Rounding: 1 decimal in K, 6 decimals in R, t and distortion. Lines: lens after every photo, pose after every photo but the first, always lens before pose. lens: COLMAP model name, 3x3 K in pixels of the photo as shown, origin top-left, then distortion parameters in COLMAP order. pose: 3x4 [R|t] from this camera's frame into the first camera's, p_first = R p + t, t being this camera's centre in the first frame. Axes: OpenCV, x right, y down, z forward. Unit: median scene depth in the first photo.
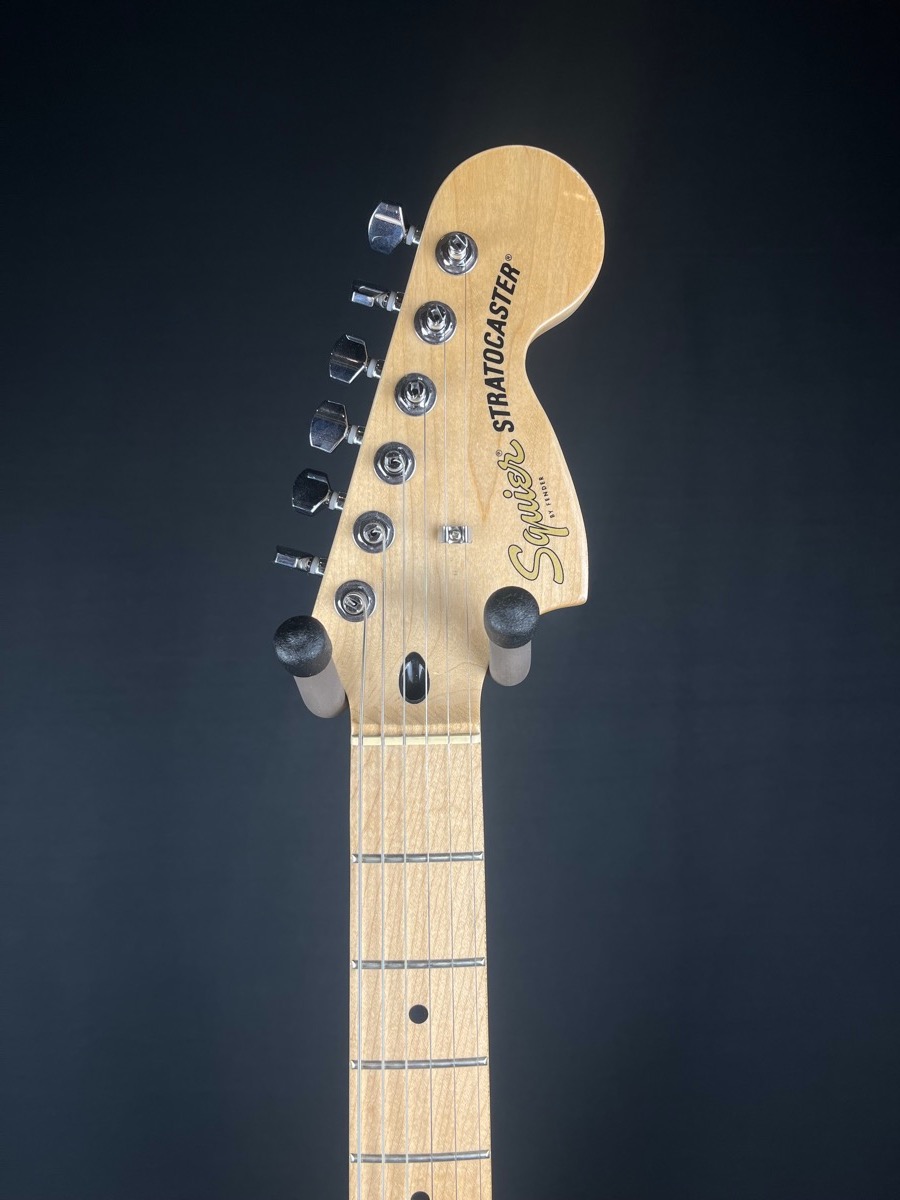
lens RADIAL K [[1084.3, 0, 450.7], [0, 1084.3, 599.9], [0, 0, 1]] dist [-0.070222, 0.007125]
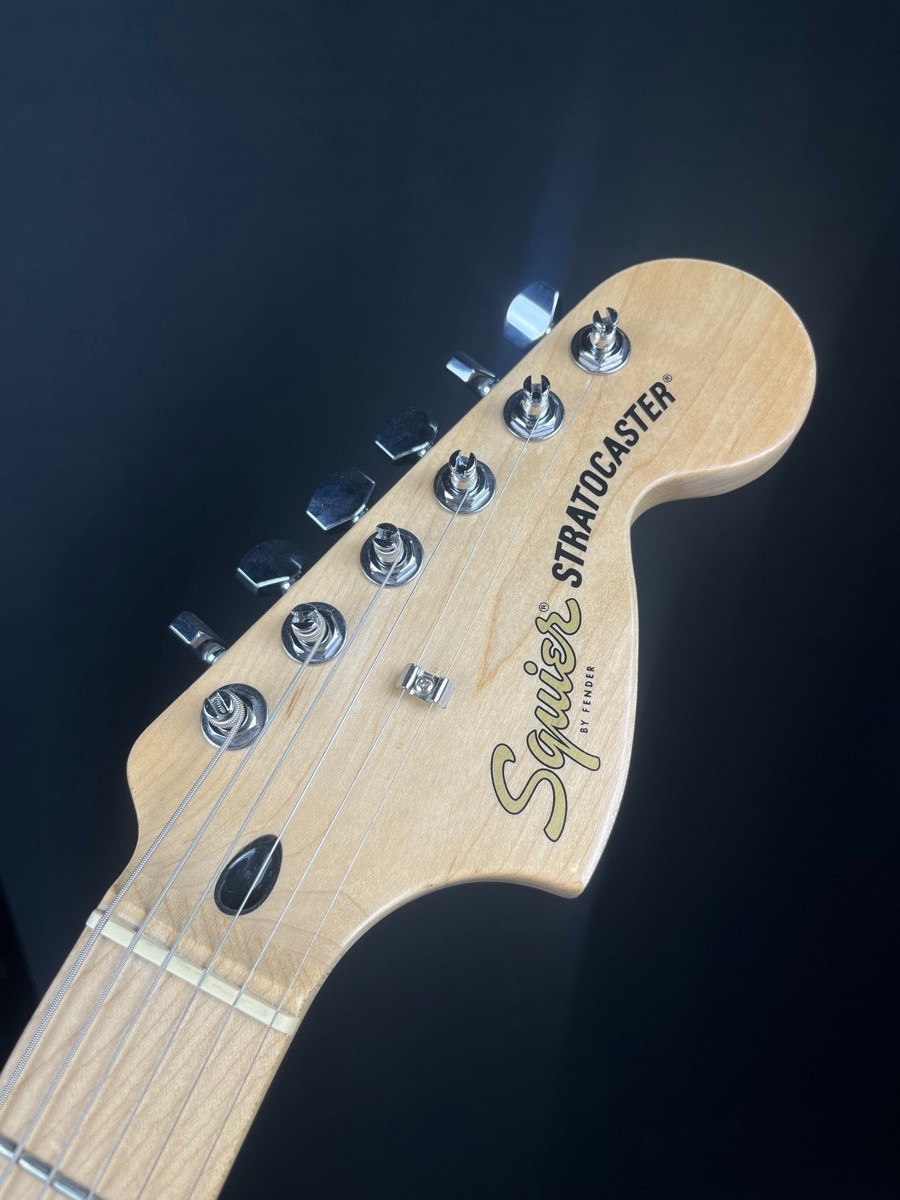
lens RADIAL K [[904.8, 0, 444.9], [0, 904.8, 601.3], [0, 0, 1]] dist [-0.028692, -0.011426]
pose [[0.896723, 0.373065, -0.238141, 0.118294], [-0.435425, 0.840055, -0.323592, 0.060524], [0.079331, 0.393865, 0.915738, 0.502670]]
